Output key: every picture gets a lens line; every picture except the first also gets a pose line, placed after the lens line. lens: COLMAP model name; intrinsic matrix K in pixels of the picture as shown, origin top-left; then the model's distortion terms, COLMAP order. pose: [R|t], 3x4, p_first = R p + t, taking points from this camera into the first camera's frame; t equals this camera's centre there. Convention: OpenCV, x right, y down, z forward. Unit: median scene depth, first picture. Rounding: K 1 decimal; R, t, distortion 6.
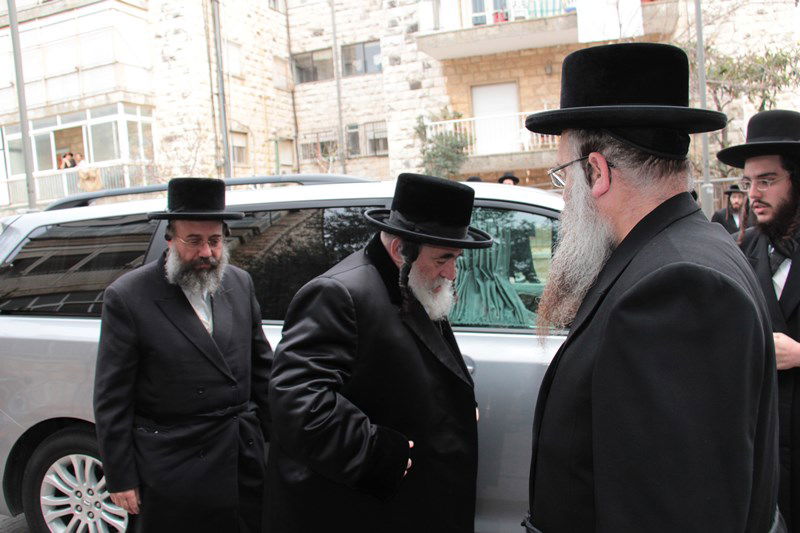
lens RADIAL K [[660.1, 0, 419.6], [0, 660.1, 271.3], [0, 0, 1]] dist [-0.198909, 0.145218]
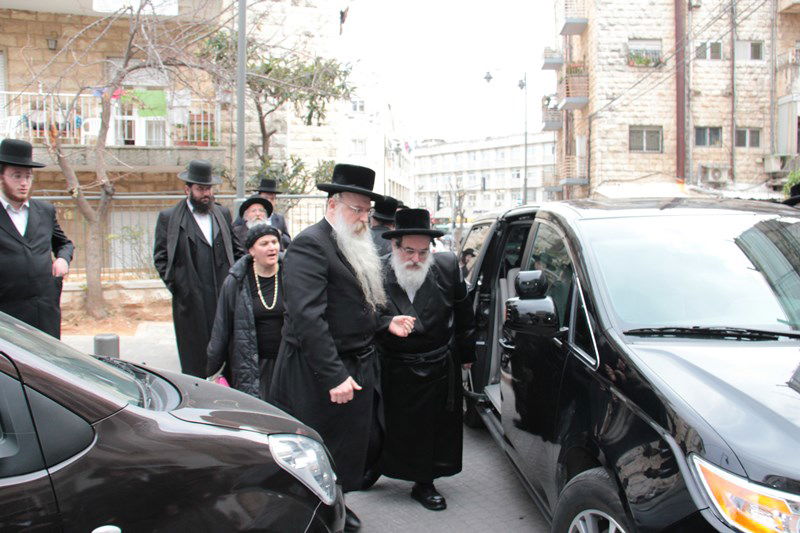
lens RADIAL K [[660.1, 0, 421.4], [0, 660.1, 257.3], [0, 0, 1]] dist [-0.198909, 0.145218]
pose [[0.772537, 0.029626, 0.634278, 0.073649], [0.006767, 0.998470, -0.054879, -0.014268], [-0.634933, 0.046688, 0.771155, 0.154304]]
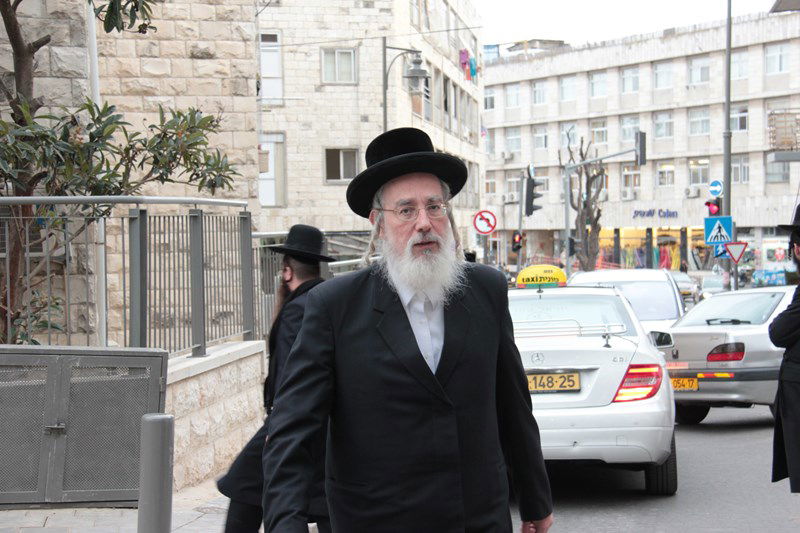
lens RADIAL K [[1558.7, 0, 430.8], [0, 1558.7, 270.5], [0, 0, 1]] dist [0.469939, 0.000000]
pose [[0.811179, 0.039823, 0.583440, 0.106712], [0.014732, 0.995970, -0.088464, -0.015579], [-0.584612, 0.080355, 0.807324, 0.087849]]
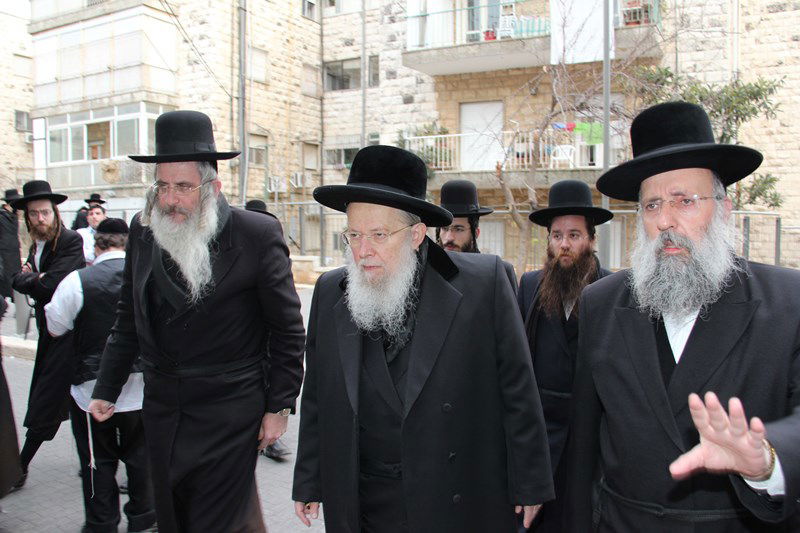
lens RADIAL K [[660.1, 0, 424.2], [0, 660.1, 273.2], [0, 0, 1]] dist [-0.198909, 0.145218]
pose [[0.988933, 0.081639, -0.123884, 0.169114], [-0.082812, 0.996556, -0.004345, -0.012795], [0.123102, 0.014556, 0.992287, -0.004722]]
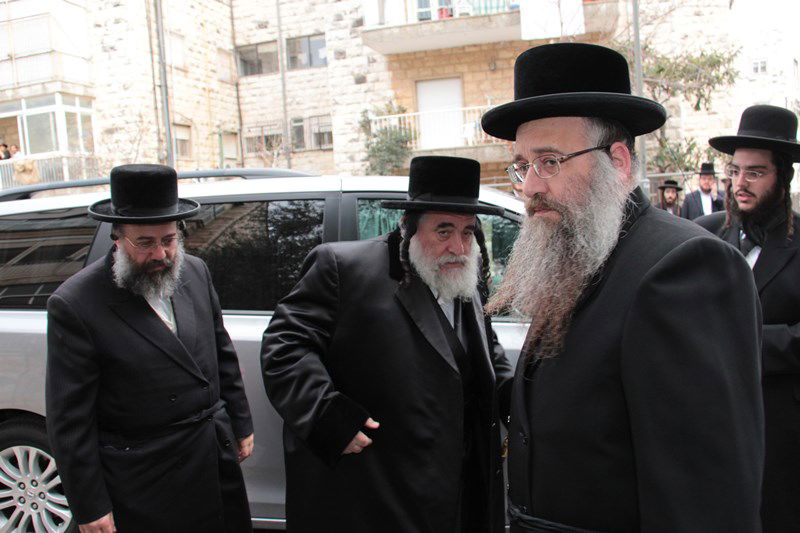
lens RADIAL K [[660.1, 0, 420.1], [0, 660.1, 271.3], [0, 0, 1]] dist [-0.198909, 0.145218]
pose [[0.996552, -0.003854, 0.082875, 0.001494], [0.003144, 0.999957, 0.008701, 0.001086], [-0.082905, -0.008411, 0.996522, -0.006503]]
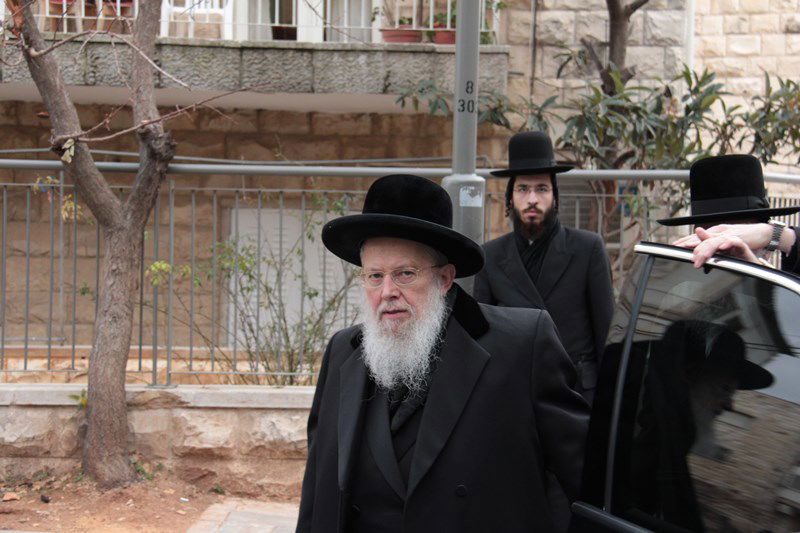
lens RADIAL K [[1599.9, 0, 440.5], [0, 1599.9, 251.5], [0, 0, 1]] dist [0.422752, 0.000000]
pose [[0.954382, 0.083897, 0.286558, 0.137937], [-0.058198, 0.993575, -0.097066, -0.021766], [-0.292860, 0.075961, 0.953133, 0.199128]]
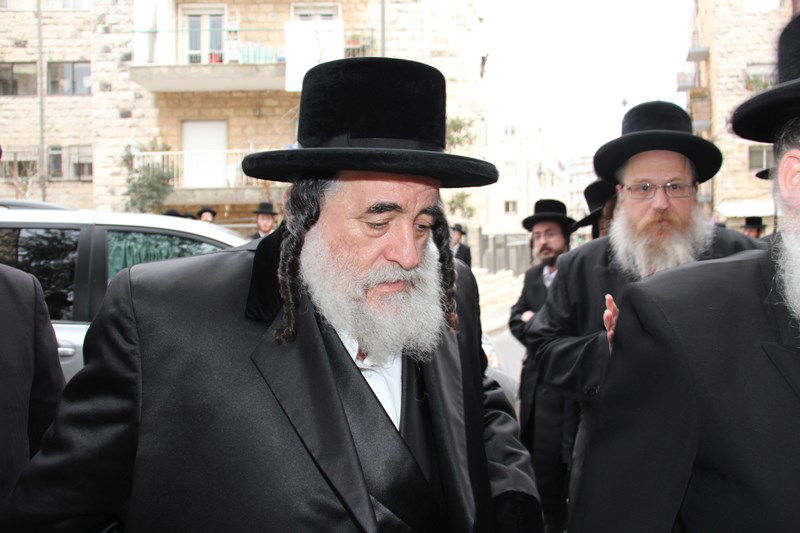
lens RADIAL K [[660.1, 0, 423.8], [0, 660.1, 263.4], [0, 0, 1]] dist [-0.198909, 0.145218]
pose [[0.904694, 0.037611, 0.424398, 0.005573], [-0.008588, 0.997503, -0.070094, 0.007922], [-0.425975, 0.059769, 0.902759, -0.060786]]
